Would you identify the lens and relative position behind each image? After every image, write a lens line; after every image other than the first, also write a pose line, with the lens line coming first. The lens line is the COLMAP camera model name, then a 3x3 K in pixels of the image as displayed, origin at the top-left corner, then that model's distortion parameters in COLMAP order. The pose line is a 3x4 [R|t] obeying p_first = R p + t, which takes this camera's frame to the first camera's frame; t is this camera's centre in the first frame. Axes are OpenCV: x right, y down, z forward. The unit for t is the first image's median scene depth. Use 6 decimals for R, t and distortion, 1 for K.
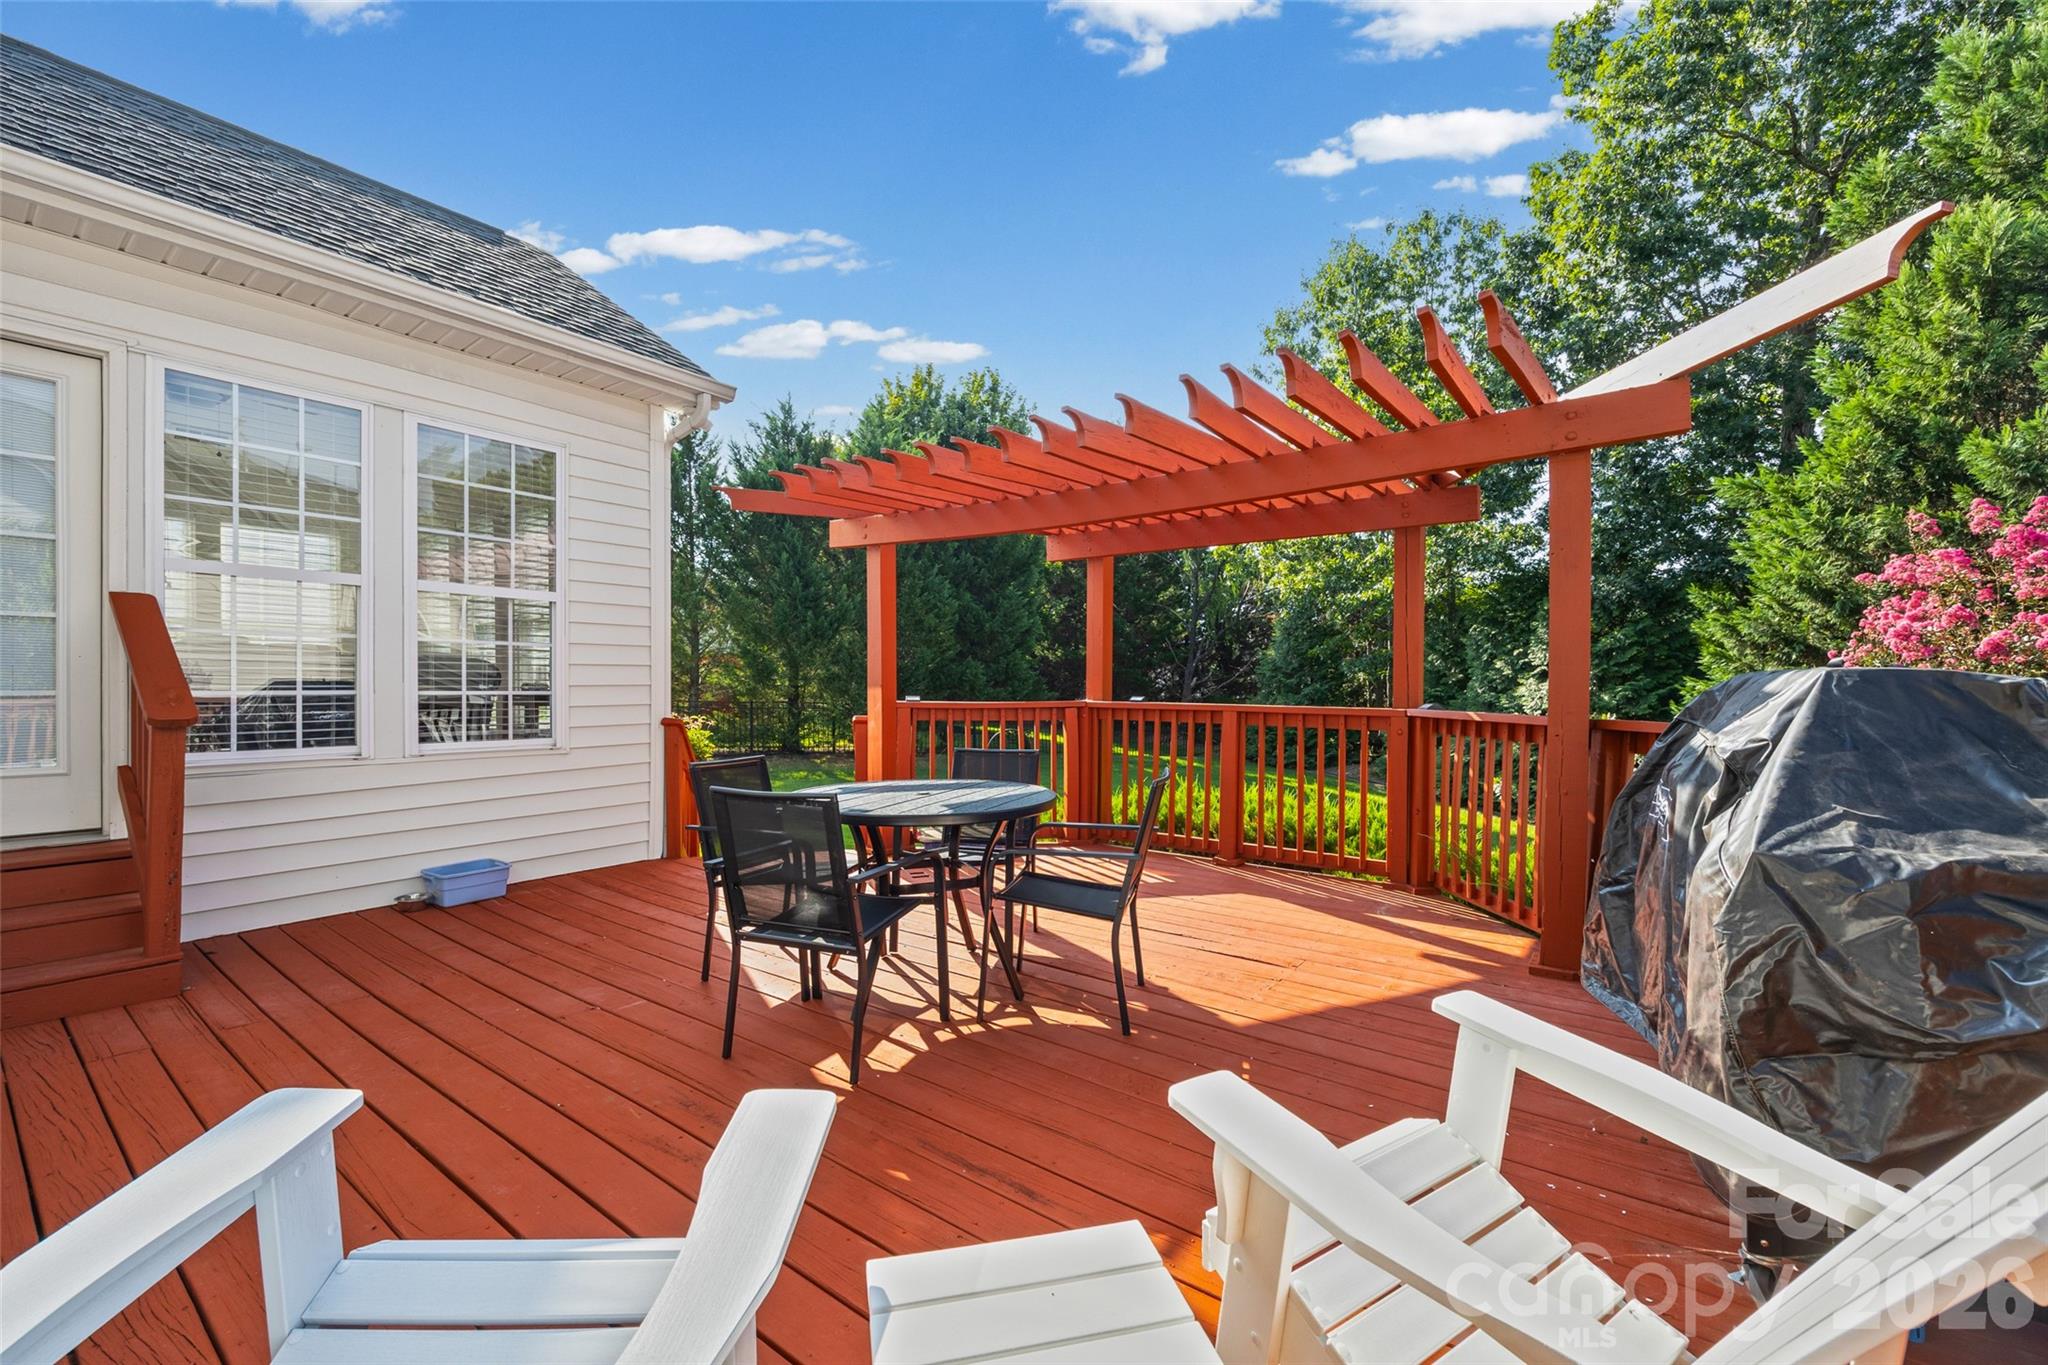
lens RADIAL K [[830.0, 0, 1020.7], [0, 830.0, 691.6], [0, 0, 1]] dist [-0.002868, 0.000044]
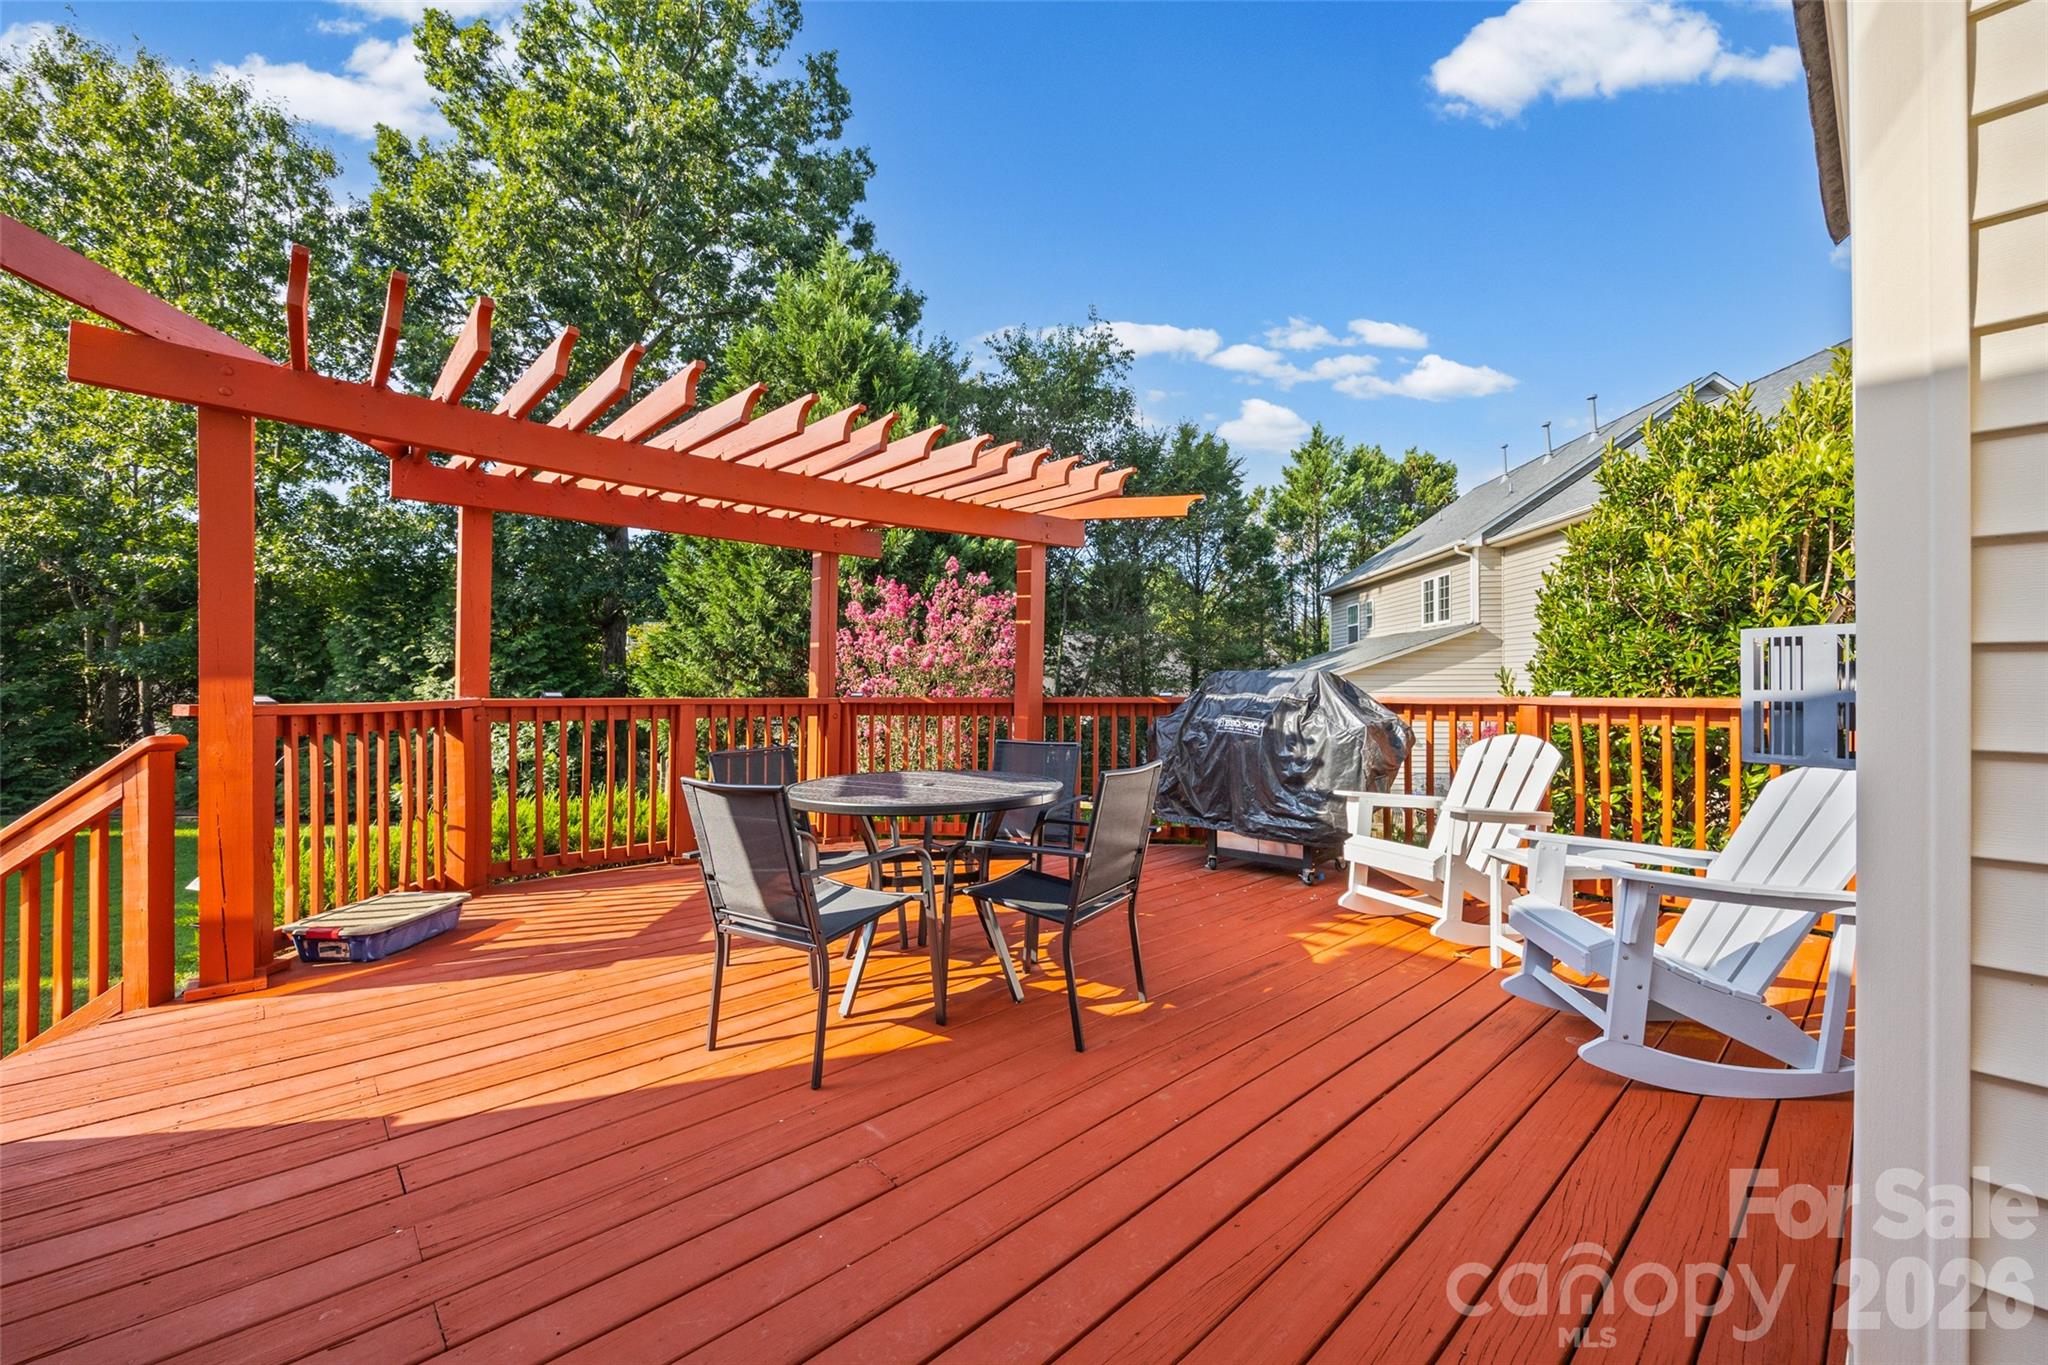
lens RADIAL K [[830.0, 0, 1020.7], [0, 830.0, 691.6], [0, 0, 1]] dist [-0.002868, 0.000044]
pose [[0.177947, -0.005929, 0.984022, -0.926357], [0.005038, 0.999974, 0.005114, 0.002639], [-0.984027, 0.004048, 0.177972, 0.613550]]
